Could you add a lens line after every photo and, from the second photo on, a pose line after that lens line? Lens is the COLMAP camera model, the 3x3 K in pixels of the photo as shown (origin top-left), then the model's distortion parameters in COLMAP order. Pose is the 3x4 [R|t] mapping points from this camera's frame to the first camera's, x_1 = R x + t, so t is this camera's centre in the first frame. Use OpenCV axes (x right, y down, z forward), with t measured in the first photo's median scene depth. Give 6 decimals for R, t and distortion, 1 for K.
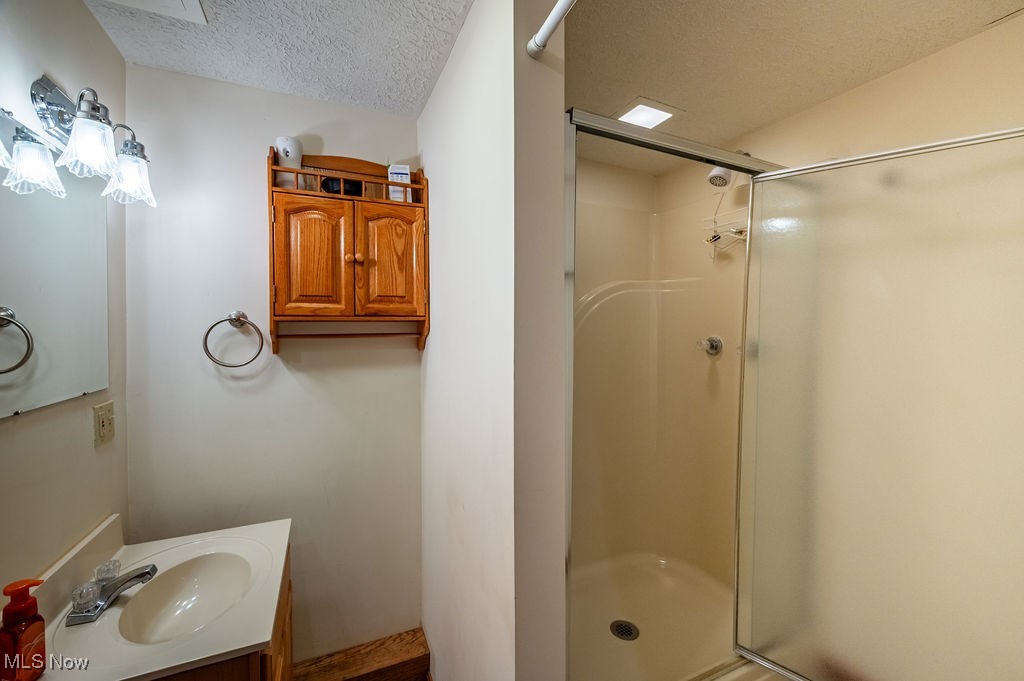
lens RADIAL K [[404.9, 0, 512.0], [0, 404.9, 340.5], [0, 0, 1]] dist [-0.001934, -0.000107]
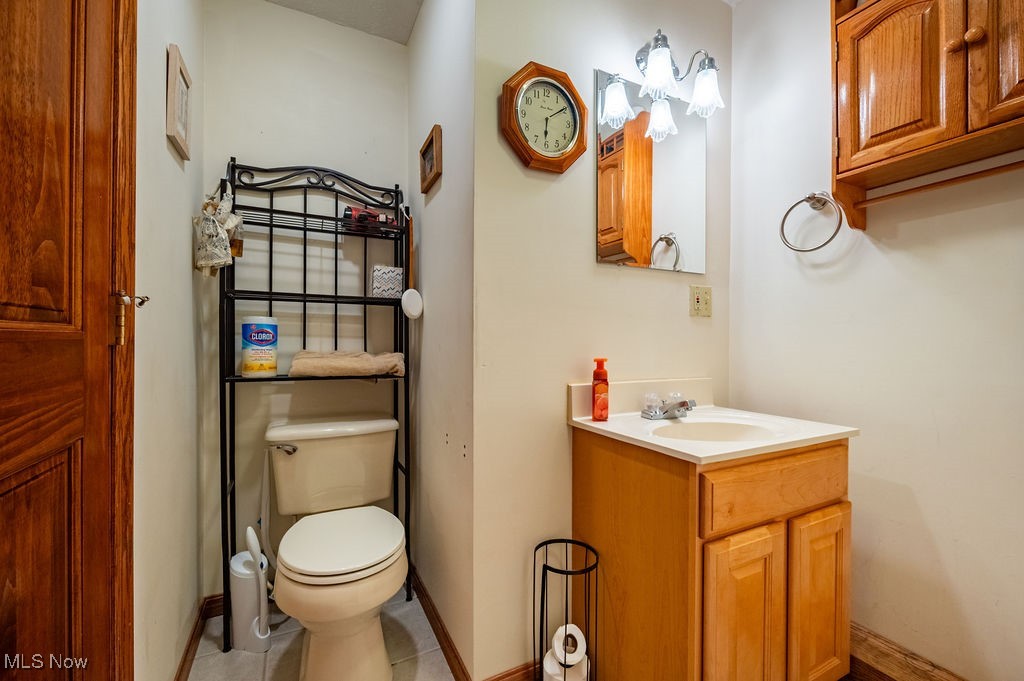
lens RADIAL K [[418.4, 0, 516.4], [0, 418.4, 337.1], [0, 0, 1]] dist [-0.006975, 0.000022]
pose [[0.057379, 0.001650, -0.998351, 0.207942], [-0.010788, 0.999941, 0.001032, 0.259012], [0.998294, 0.010711, 0.057394, 0.282995]]
